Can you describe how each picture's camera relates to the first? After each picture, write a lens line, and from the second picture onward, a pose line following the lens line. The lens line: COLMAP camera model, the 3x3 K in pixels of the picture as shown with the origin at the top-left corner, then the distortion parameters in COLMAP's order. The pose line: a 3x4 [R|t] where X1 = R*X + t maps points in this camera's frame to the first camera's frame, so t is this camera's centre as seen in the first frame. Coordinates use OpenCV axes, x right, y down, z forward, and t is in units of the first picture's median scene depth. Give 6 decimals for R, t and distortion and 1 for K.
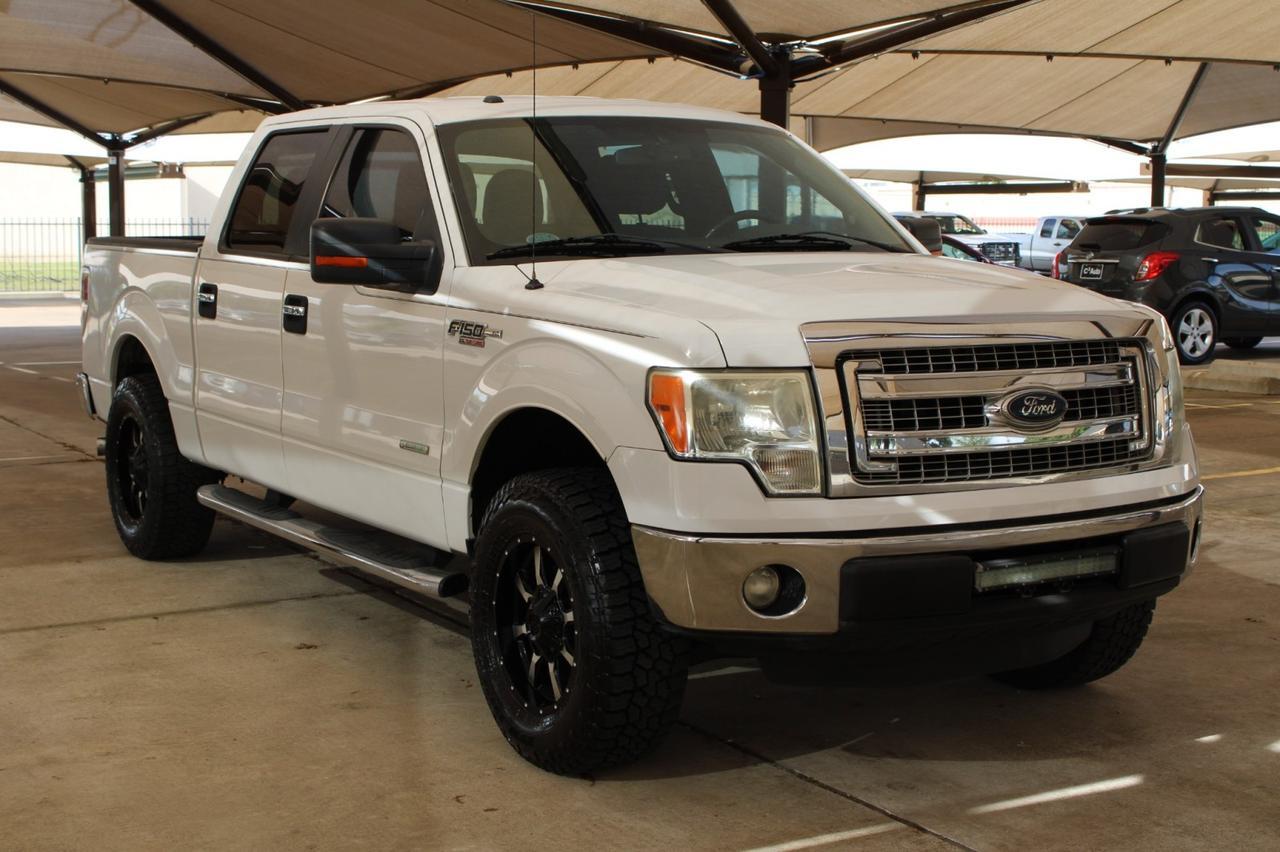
lens RADIAL K [[2031.8, 0, 640.0], [0, 2031.8, 426.0], [0, 0, 1]] dist [-0.000082, 0.136793]
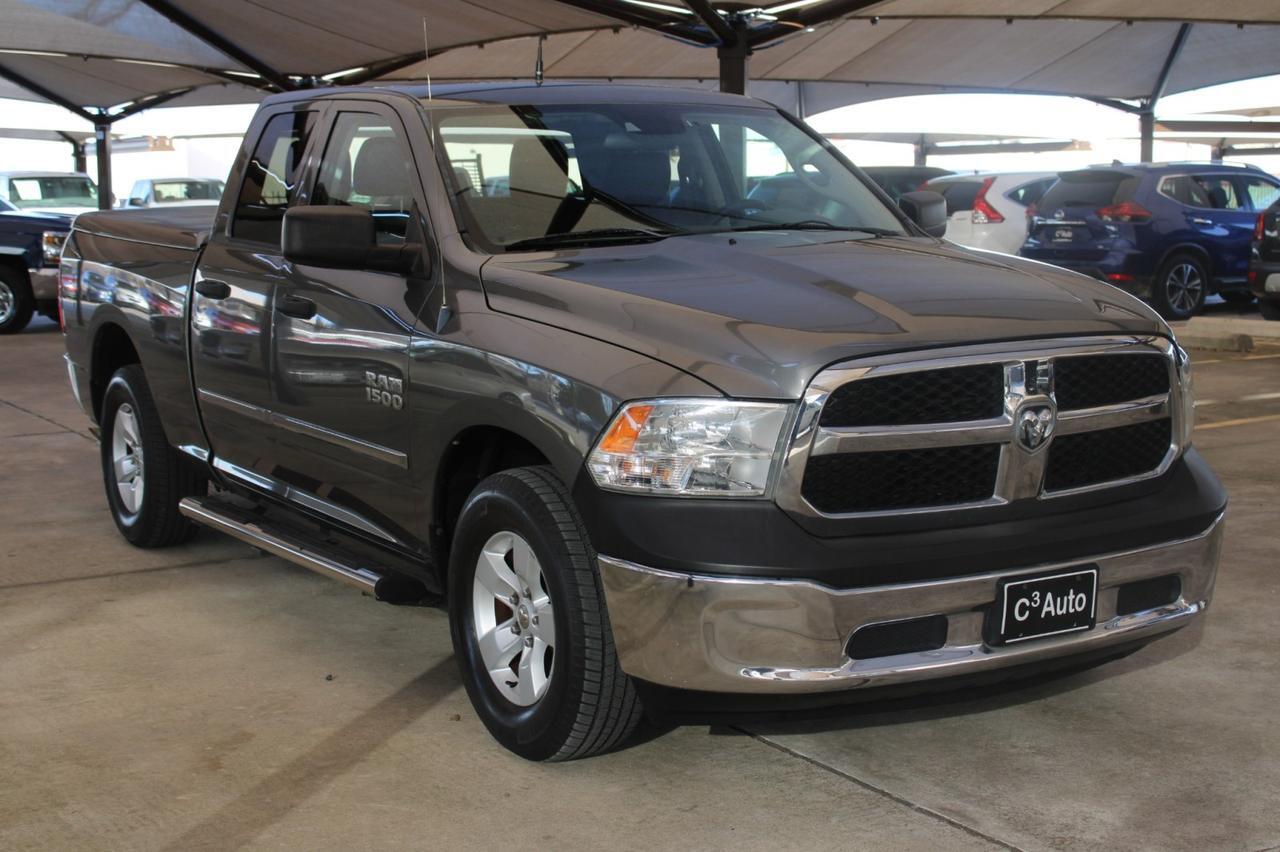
lens RADIAL K [[2097.2, 0, 638.5], [0, 2097.2, 410.1], [0, 0, 1]] dist [0.020180, 0.062809]
pose [[0.999772, -0.014564, -0.015594, 0.032671], [0.014662, 0.999873, 0.006228, 0.003357], [0.015501, -0.006455, 0.999859, -0.049307]]
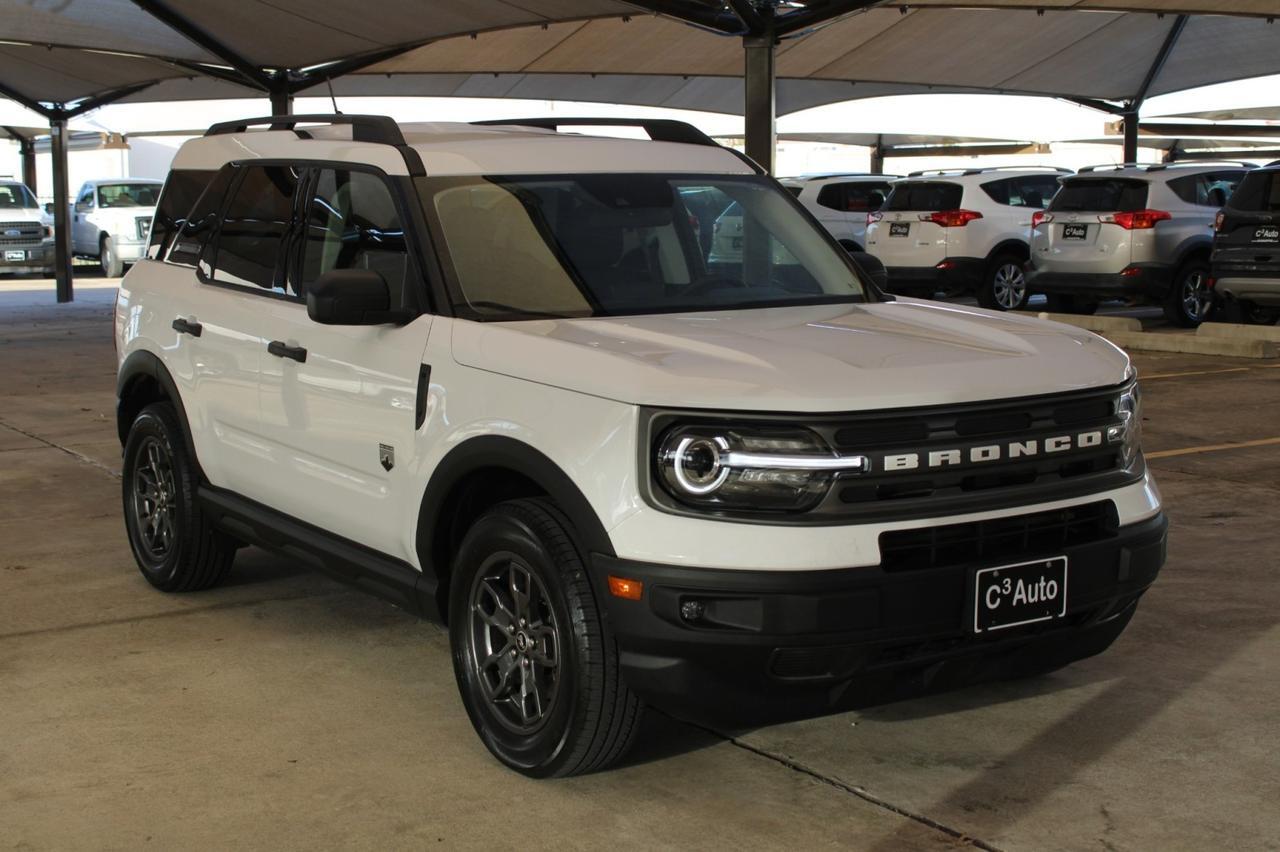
lens RADIAL K [[2017.1, 0, 640.0], [0, 2017.1, 426.0], [0, 0, 1]] dist [-0.002752, 0.114956]
pose [[0.999430, -0.015393, 0.030037, -0.020922], [0.014892, 0.999747, 0.016840, -0.004085], [-0.030289, -0.016383, 0.999407, 0.051090]]
